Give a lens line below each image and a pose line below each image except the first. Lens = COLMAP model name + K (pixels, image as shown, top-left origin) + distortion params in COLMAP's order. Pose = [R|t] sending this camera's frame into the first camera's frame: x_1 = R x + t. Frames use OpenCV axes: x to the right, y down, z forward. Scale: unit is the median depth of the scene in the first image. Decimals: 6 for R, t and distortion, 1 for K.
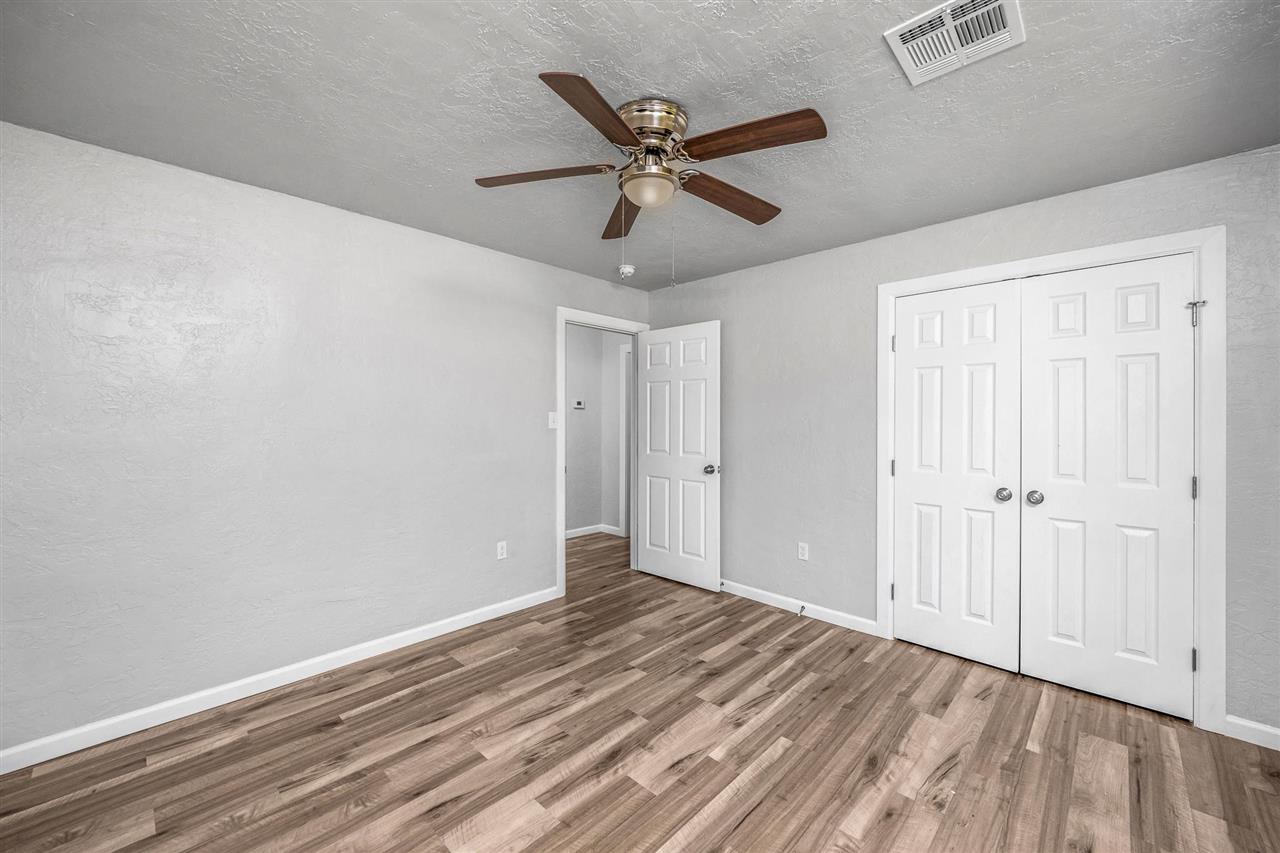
lens RADIAL K [[516.5, 0, 644.2], [0, 516.5, 419.9], [0, 0, 1]] dist [-0.021850, -0.000057]
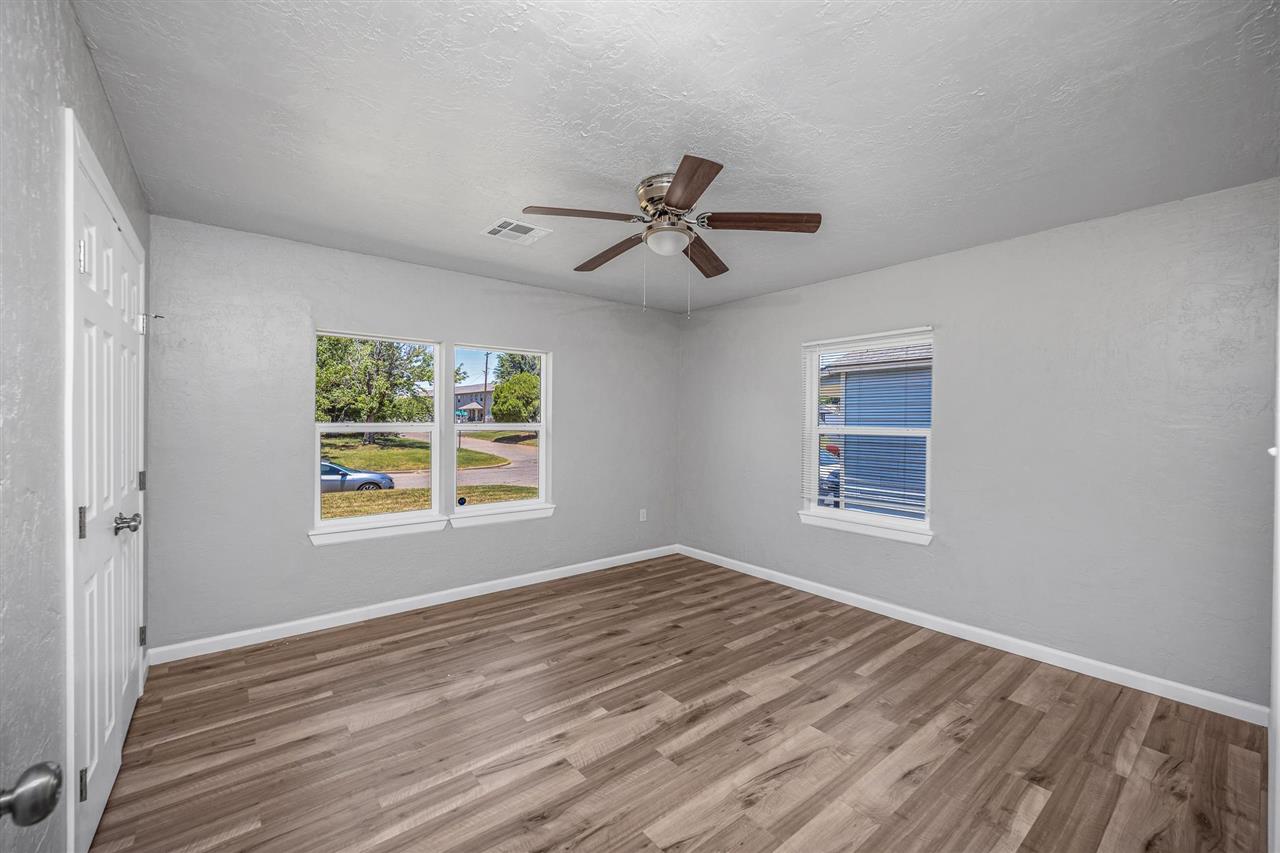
lens RADIAL K [[516.5, 0, 644.2], [0, 516.5, 419.9], [0, 0, 1]] dist [-0.021850, -0.000057]
pose [[-0.992503, -0.008327, 0.121933, -0.079061], [-0.008738, 0.999958, -0.002835, 0.023651], [-0.121904, -0.003879, -0.992534, 1.986106]]
